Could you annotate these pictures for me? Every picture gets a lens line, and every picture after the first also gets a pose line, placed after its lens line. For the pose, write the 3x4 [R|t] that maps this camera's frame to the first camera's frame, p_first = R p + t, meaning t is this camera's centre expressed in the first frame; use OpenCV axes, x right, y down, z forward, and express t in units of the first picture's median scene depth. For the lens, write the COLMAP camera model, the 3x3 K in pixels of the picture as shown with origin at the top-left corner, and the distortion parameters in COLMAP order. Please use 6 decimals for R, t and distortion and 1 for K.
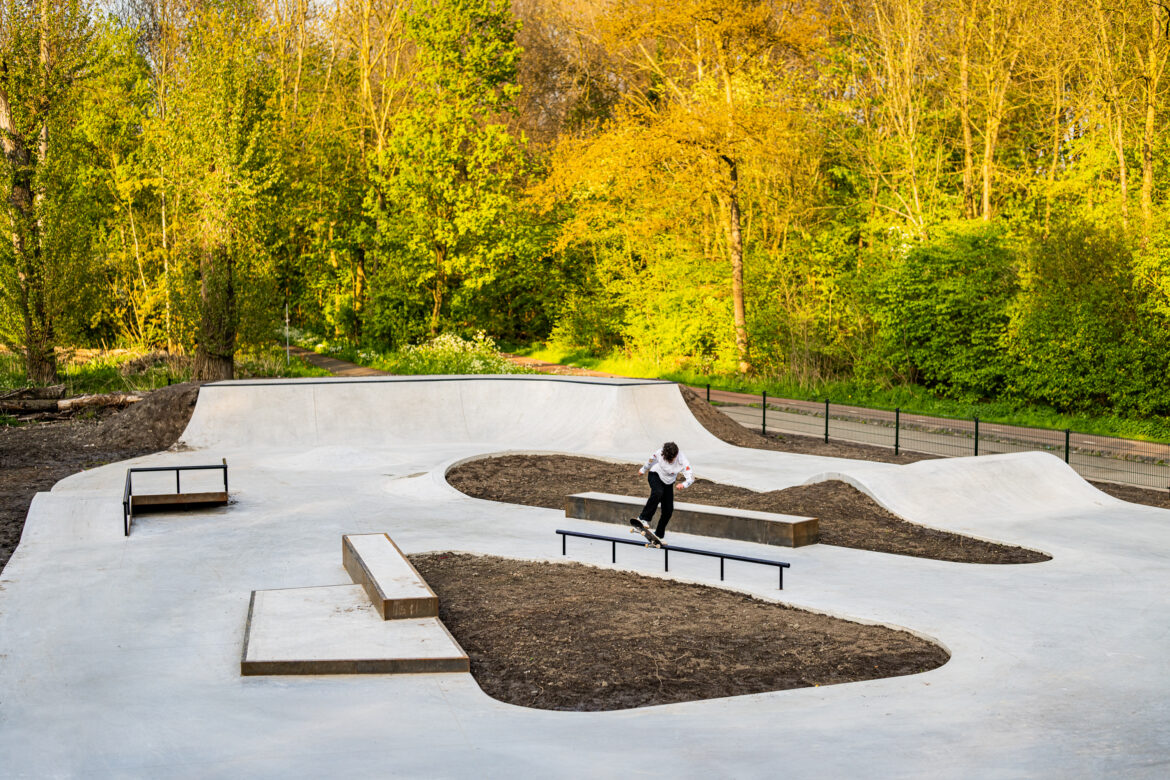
lens RADIAL K [[1704.0, 0, 585.0], [0, 1704.0, 390.0], [0, 0, 1]] dist [-0.004263, 0.017957]
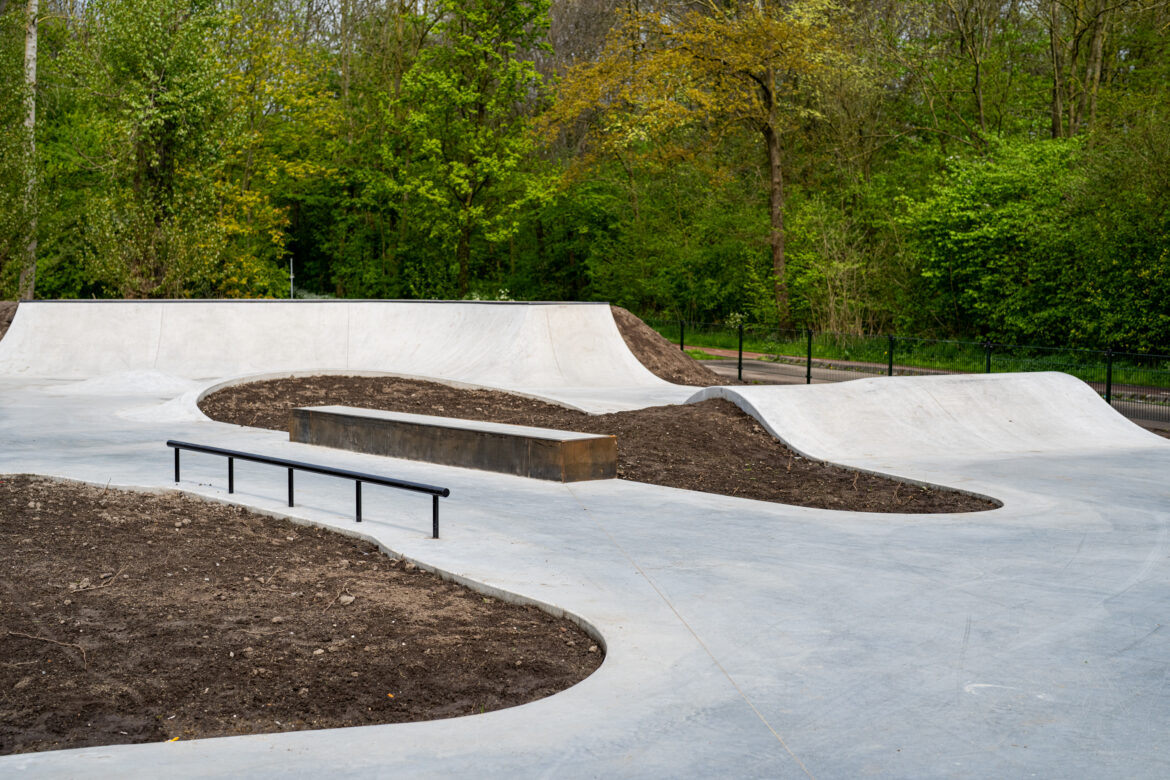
lens RADIAL K [[1624.3, 0, 557.4], [0, 1624.3, 389.1], [0, 0, 1]] dist [-0.178042, 0.995738]
pose [[0.993242, 0.018457, -0.114586, 0.102866], [-0.019502, 0.999778, -0.007998, 0.036283], [0.114413, 0.010179, 0.993381, 0.246132]]
